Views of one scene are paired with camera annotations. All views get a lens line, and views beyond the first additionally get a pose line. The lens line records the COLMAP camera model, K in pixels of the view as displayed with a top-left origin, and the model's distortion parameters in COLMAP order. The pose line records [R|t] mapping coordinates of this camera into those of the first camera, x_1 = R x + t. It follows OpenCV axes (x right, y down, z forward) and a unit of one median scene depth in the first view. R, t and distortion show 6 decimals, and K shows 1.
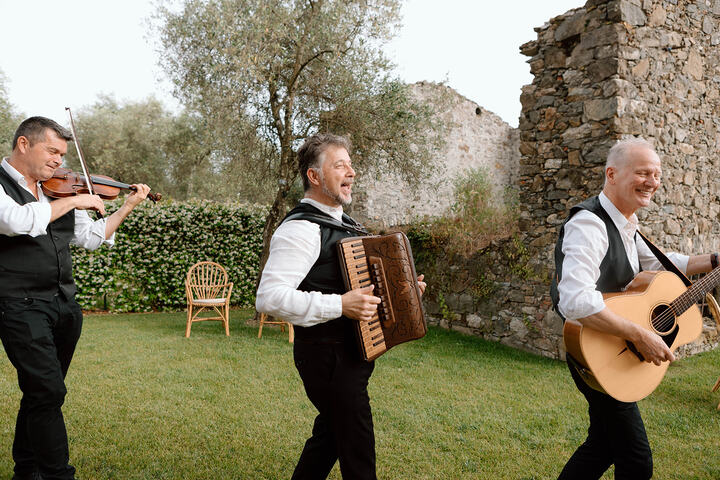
lens RADIAL K [[498.3, 0, 360.0], [0, 498.3, 240.0], [0, 0, 1]] dist [-0.045014, 0.043853]
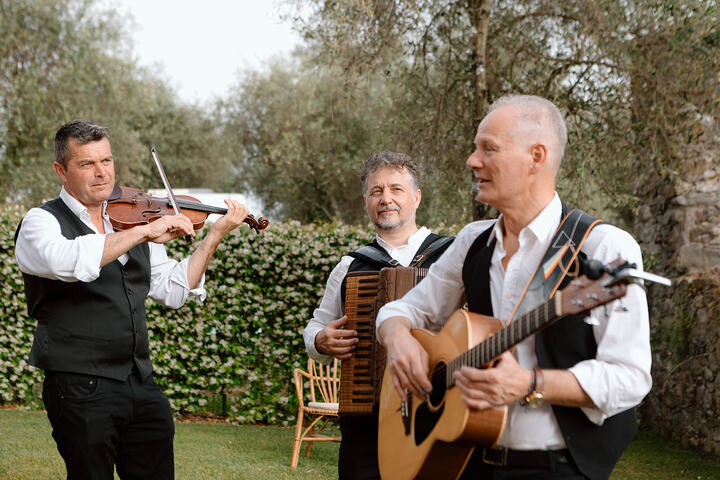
lens RADIAL K [[1092.5, 0, 360.0], [0, 1092.5, 240.0], [0, 0, 1]] dist [-0.025037, -0.014376]
pose [[0.882010, -0.004307, -0.471211, 0.222623], [-0.023856, 0.998268, -0.053778, 0.001672], [0.470627, 0.058674, 0.880379, -0.050495]]
